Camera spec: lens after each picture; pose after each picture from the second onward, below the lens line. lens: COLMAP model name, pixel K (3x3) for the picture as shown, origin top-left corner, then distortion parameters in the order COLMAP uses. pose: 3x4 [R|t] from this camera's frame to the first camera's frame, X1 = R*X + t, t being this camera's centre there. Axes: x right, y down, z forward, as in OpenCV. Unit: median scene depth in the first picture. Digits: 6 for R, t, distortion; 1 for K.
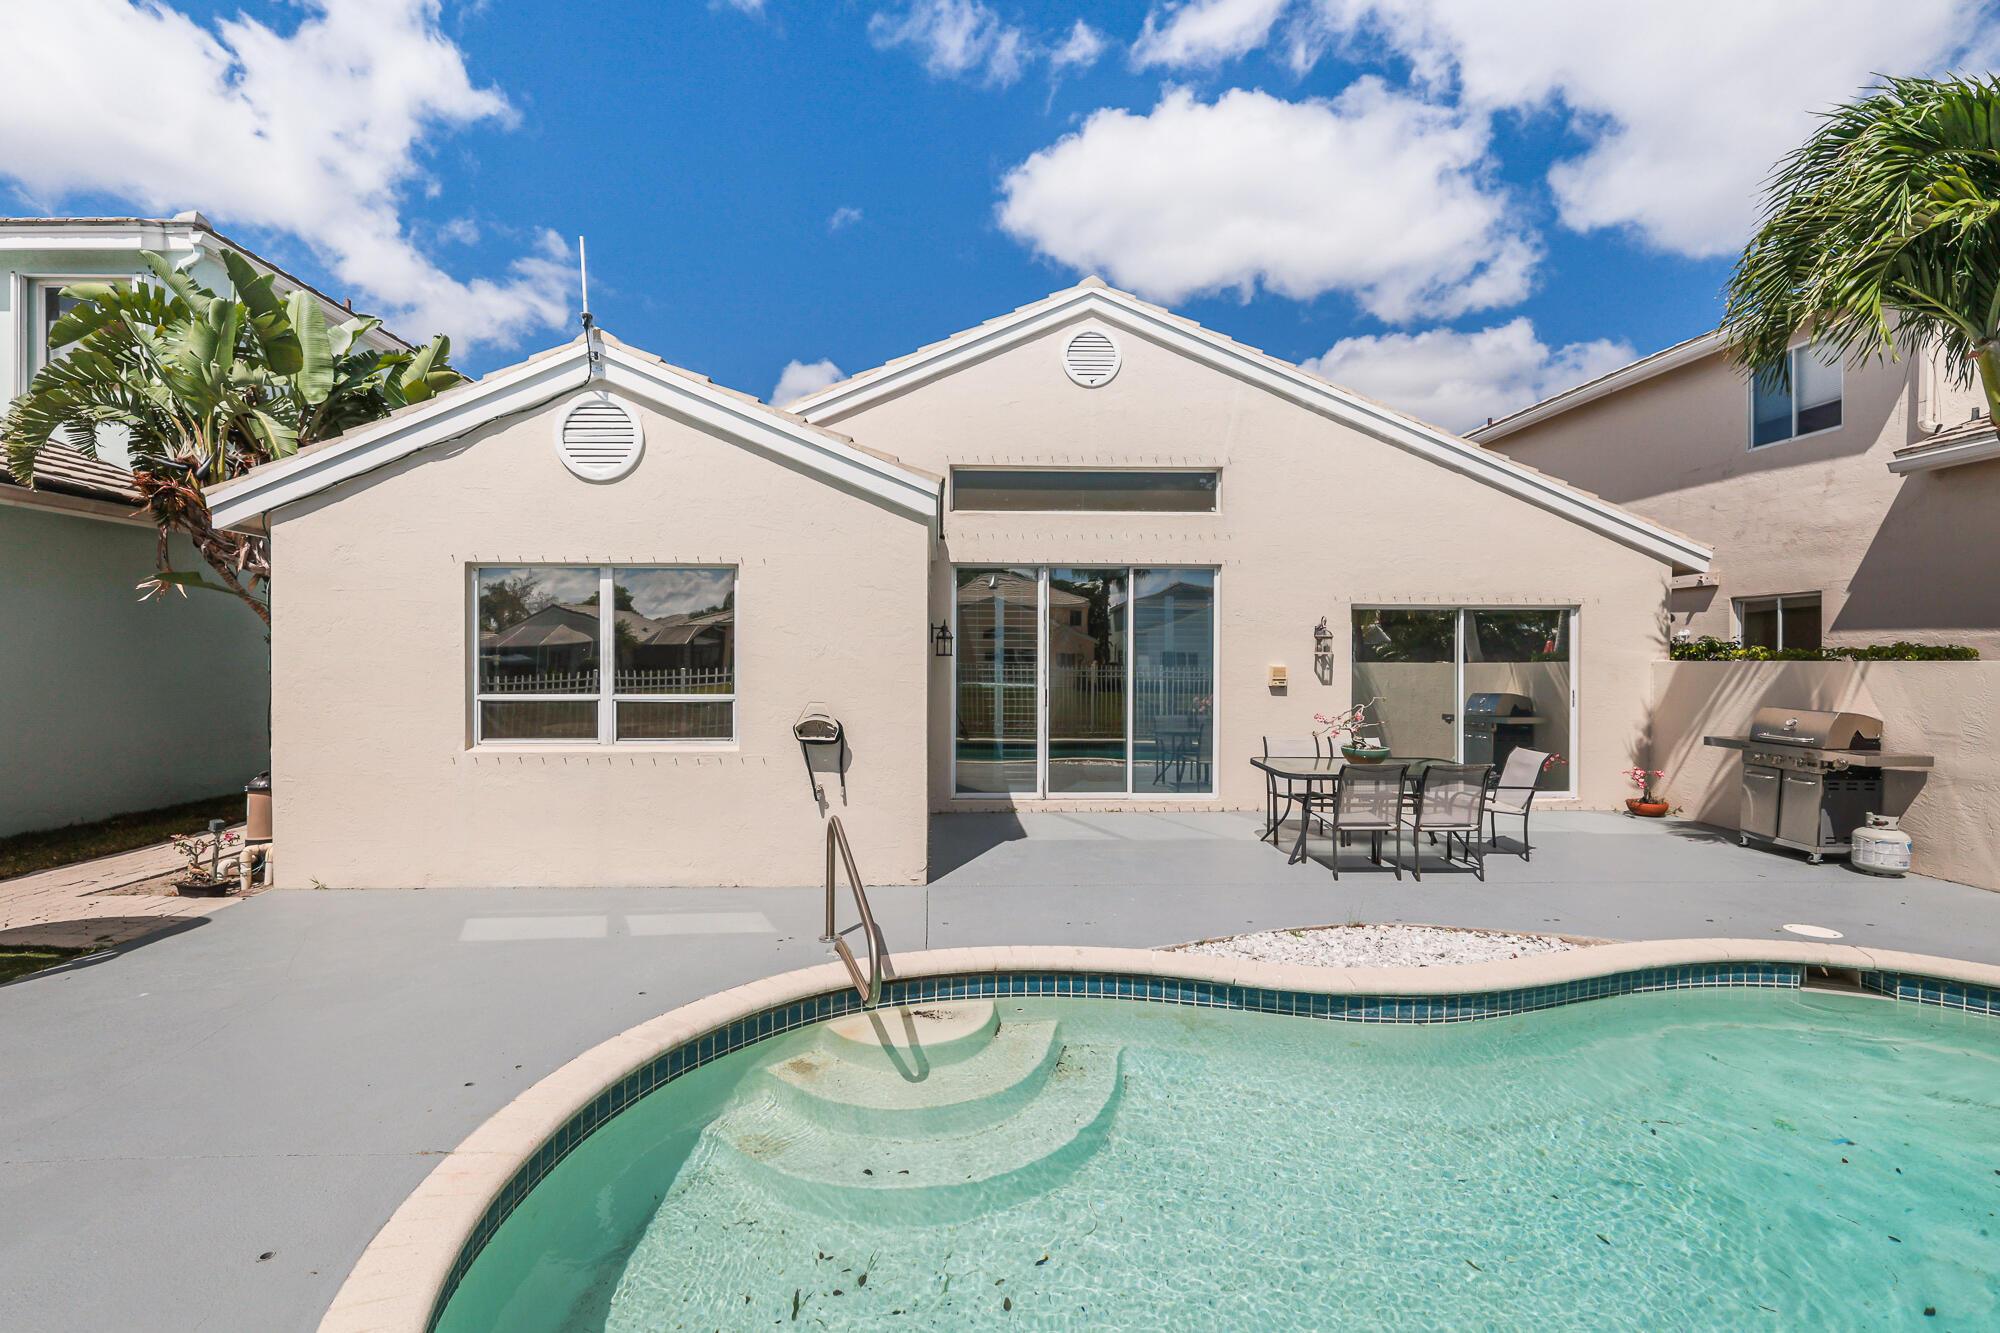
lens RADIAL K [[851.7, 0, 1001.4], [0, 851.7, 667.1], [0, 0, 1]] dist [0.001036, -0.001193]
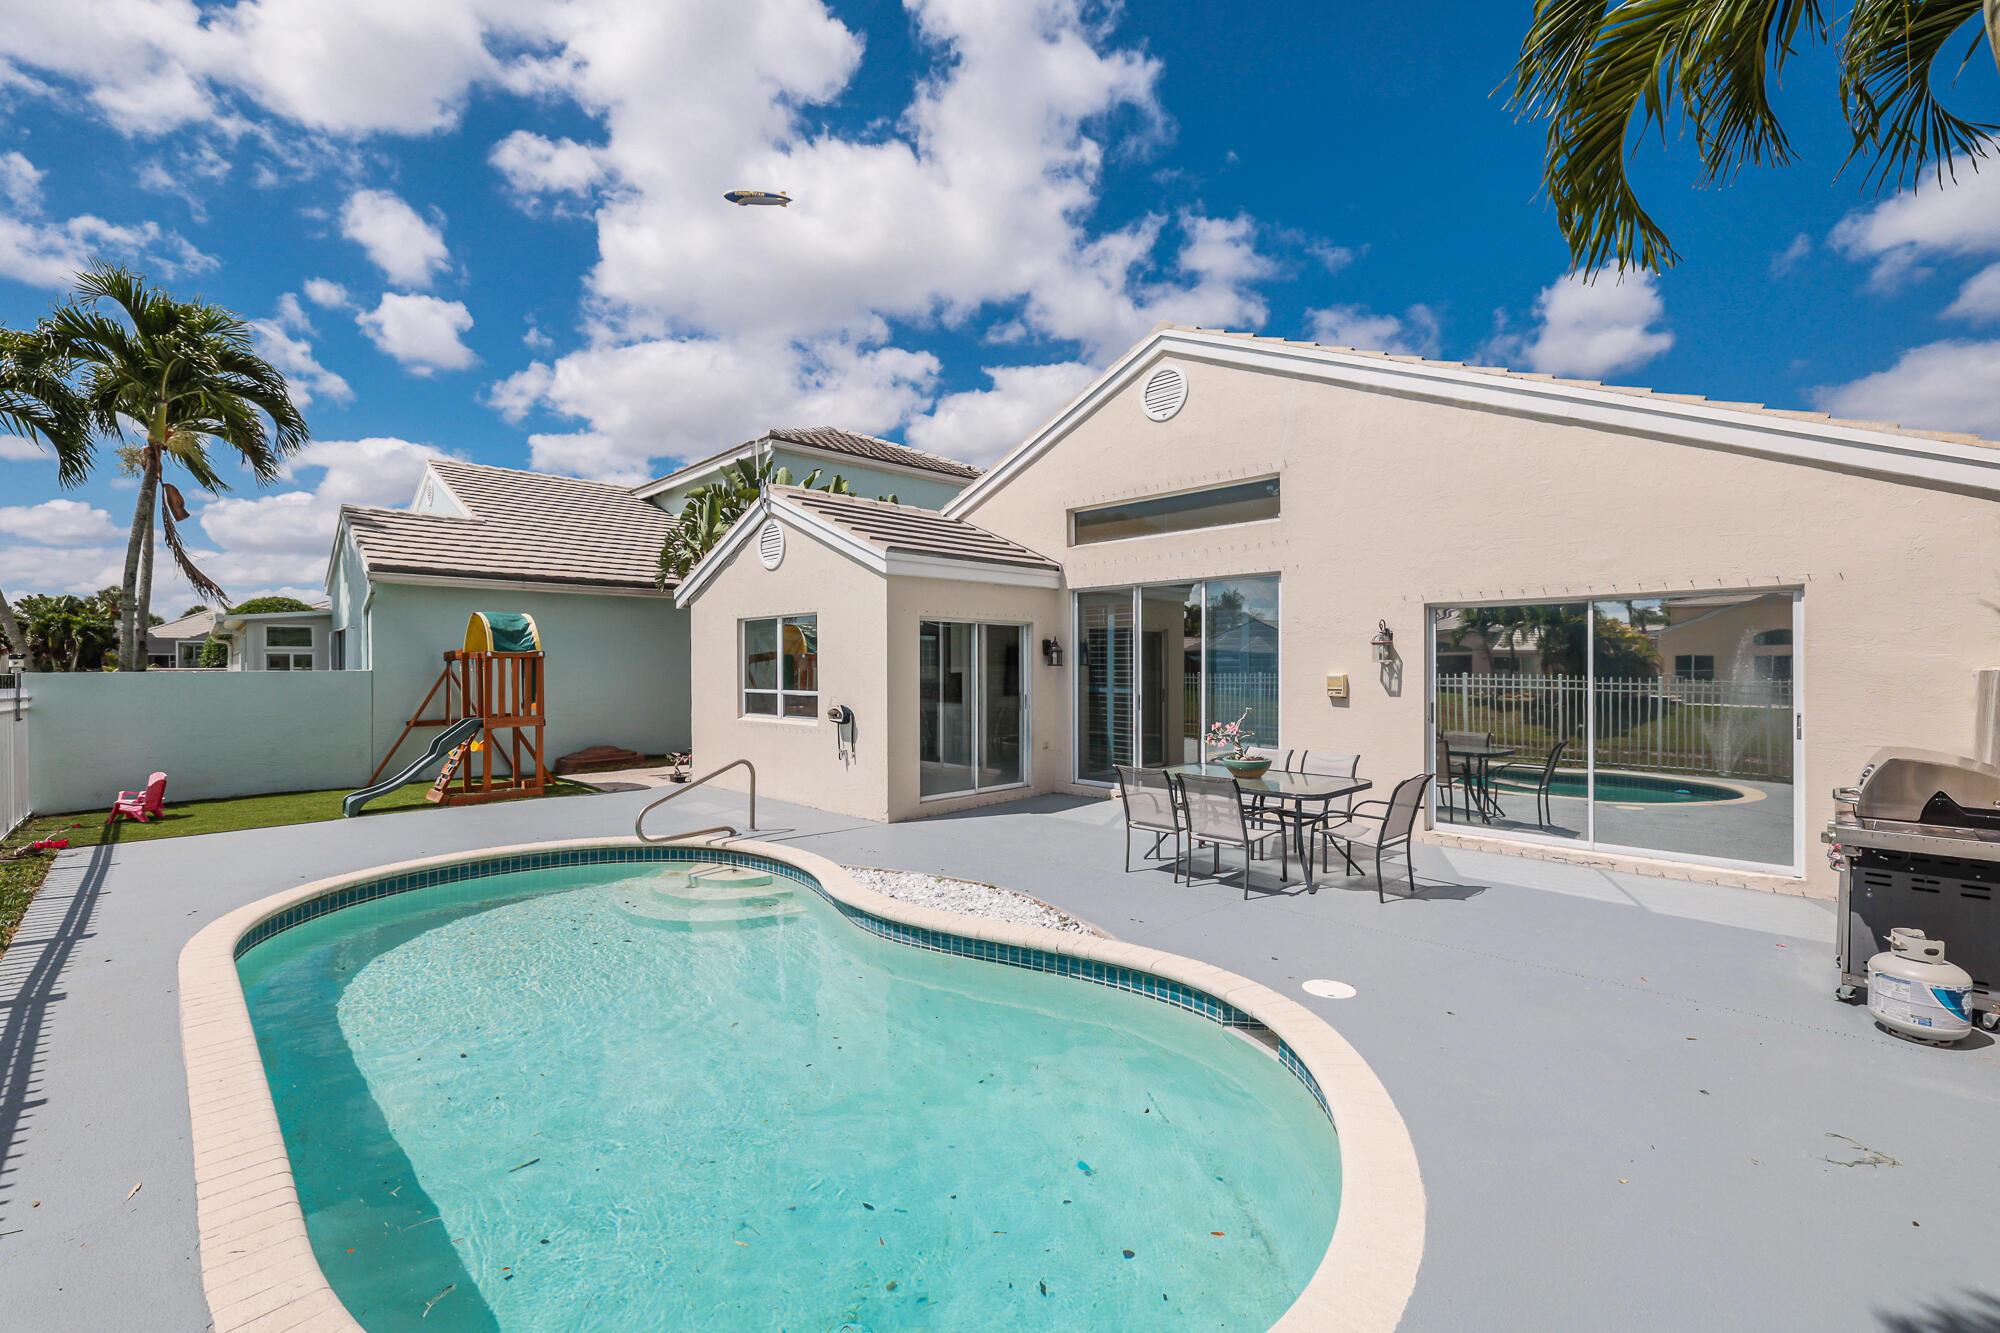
lens RADIAL K [[851.7, 0, 992.5], [0, 851.7, 667.3], [0, 0, 1]] dist [0.001036, -0.001193]
pose [[0.676922, -0.002175, -0.736051, 0.942531], [-0.001141, 0.999991, -0.004005, -0.006913], [0.736054, 0.003551, 0.676914, 0.116266]]
